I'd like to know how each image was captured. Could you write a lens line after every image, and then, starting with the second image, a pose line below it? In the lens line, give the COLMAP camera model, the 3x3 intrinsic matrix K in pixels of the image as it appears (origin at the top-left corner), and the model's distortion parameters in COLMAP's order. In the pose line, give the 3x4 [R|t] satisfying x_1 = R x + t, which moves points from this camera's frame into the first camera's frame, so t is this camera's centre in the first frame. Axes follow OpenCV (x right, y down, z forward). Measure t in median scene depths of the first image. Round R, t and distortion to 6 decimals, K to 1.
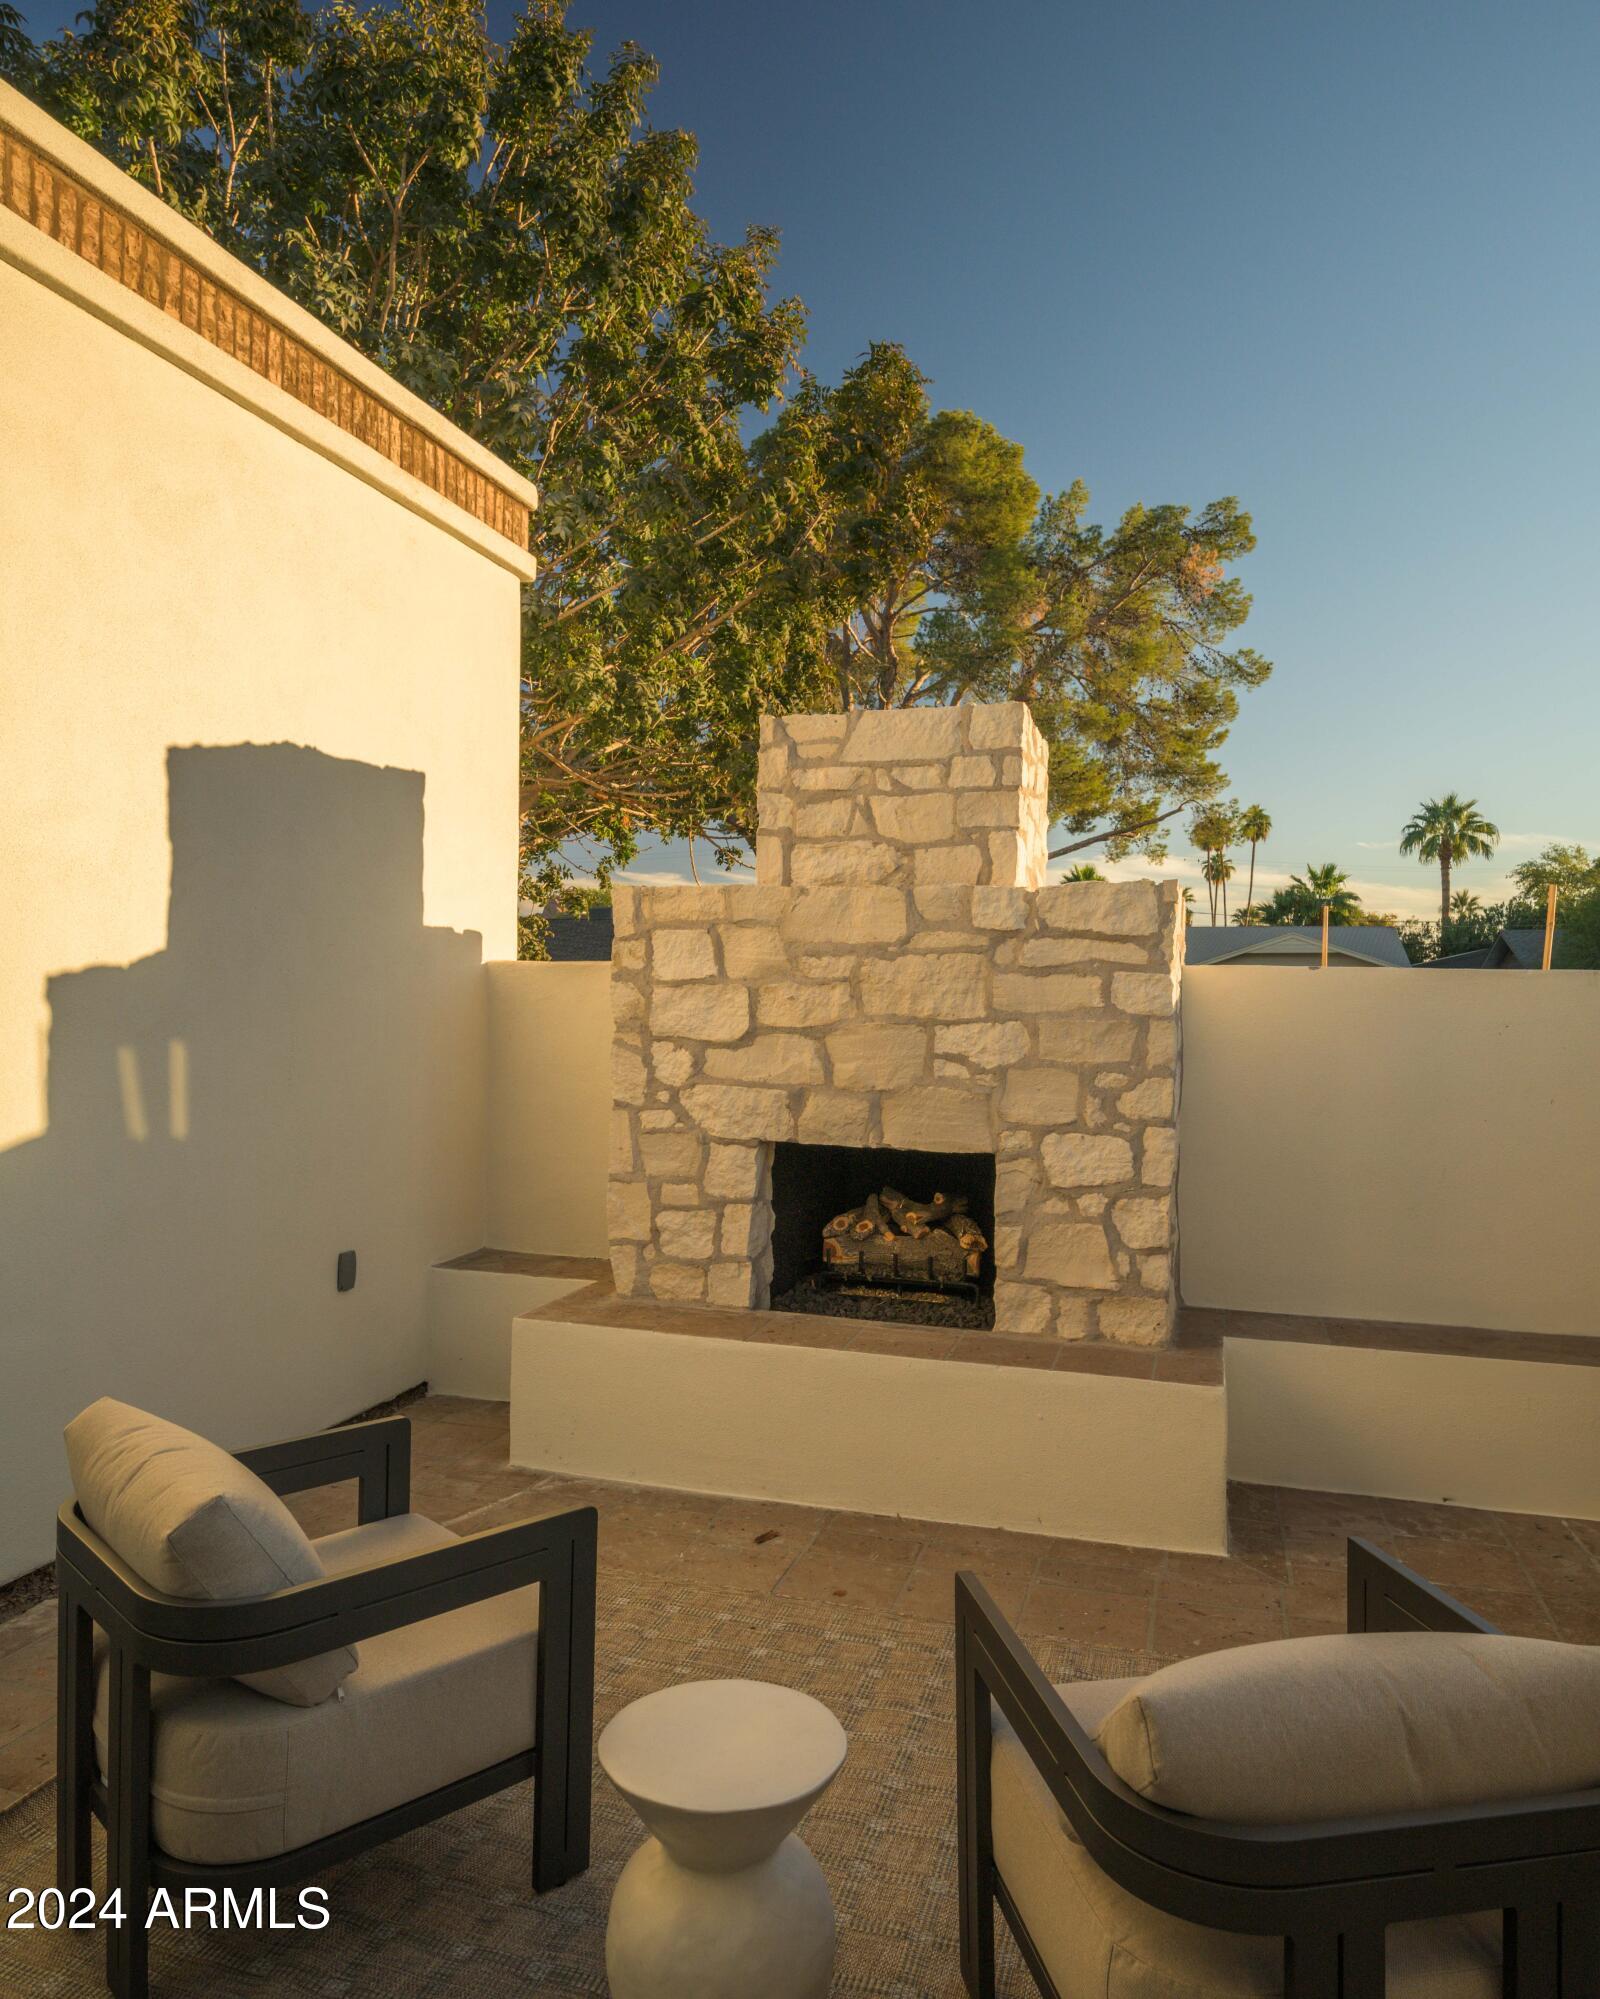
lens RADIAL K [[1255.4, 0, 803.8], [0, 1255.4, 1001.6], [0, 0, 1]] dist [0.054918, 0.000436]
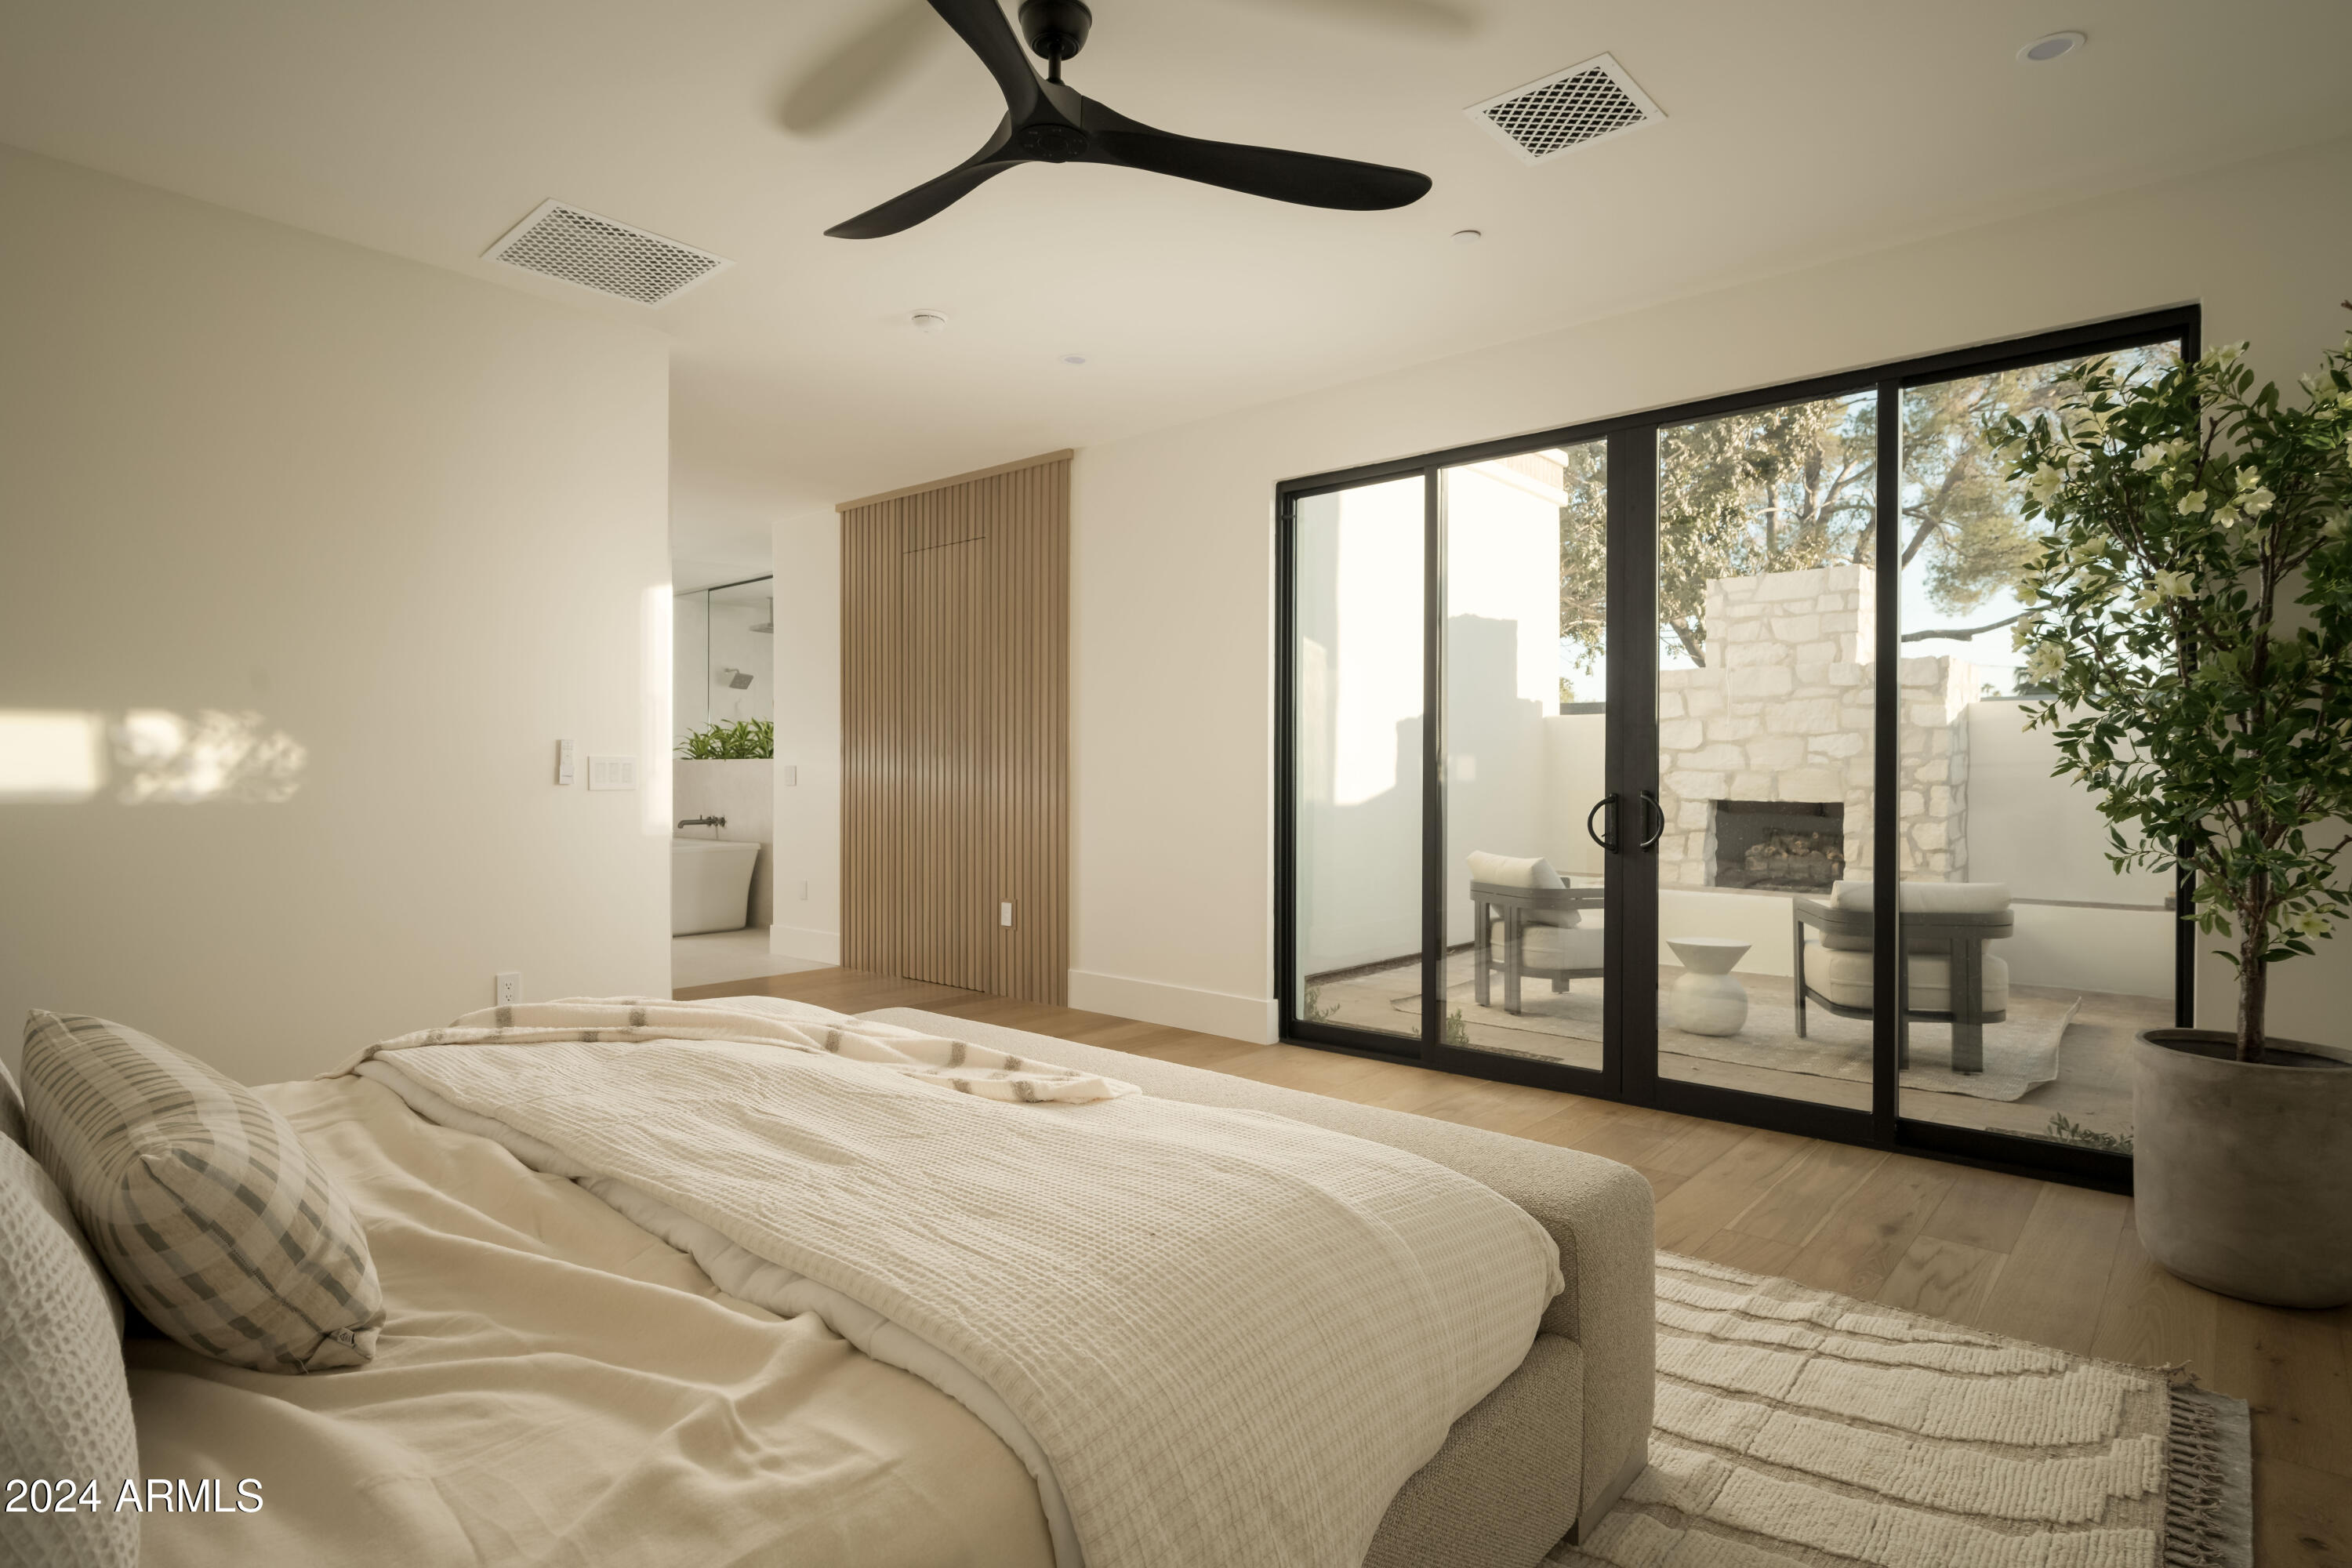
lens RADIAL K [[1227.1, 0, 1173.7], [0, 1227.1, 795.5], [0, 0, 1]] dist [-0.000579, -0.000243]
pose [[0.910624, -0.007802, -0.413163, -0.004848], [0.009100, 0.999958, 0.001174, 0.095655], [0.413137, -0.004829, 0.910656, -1.088049]]
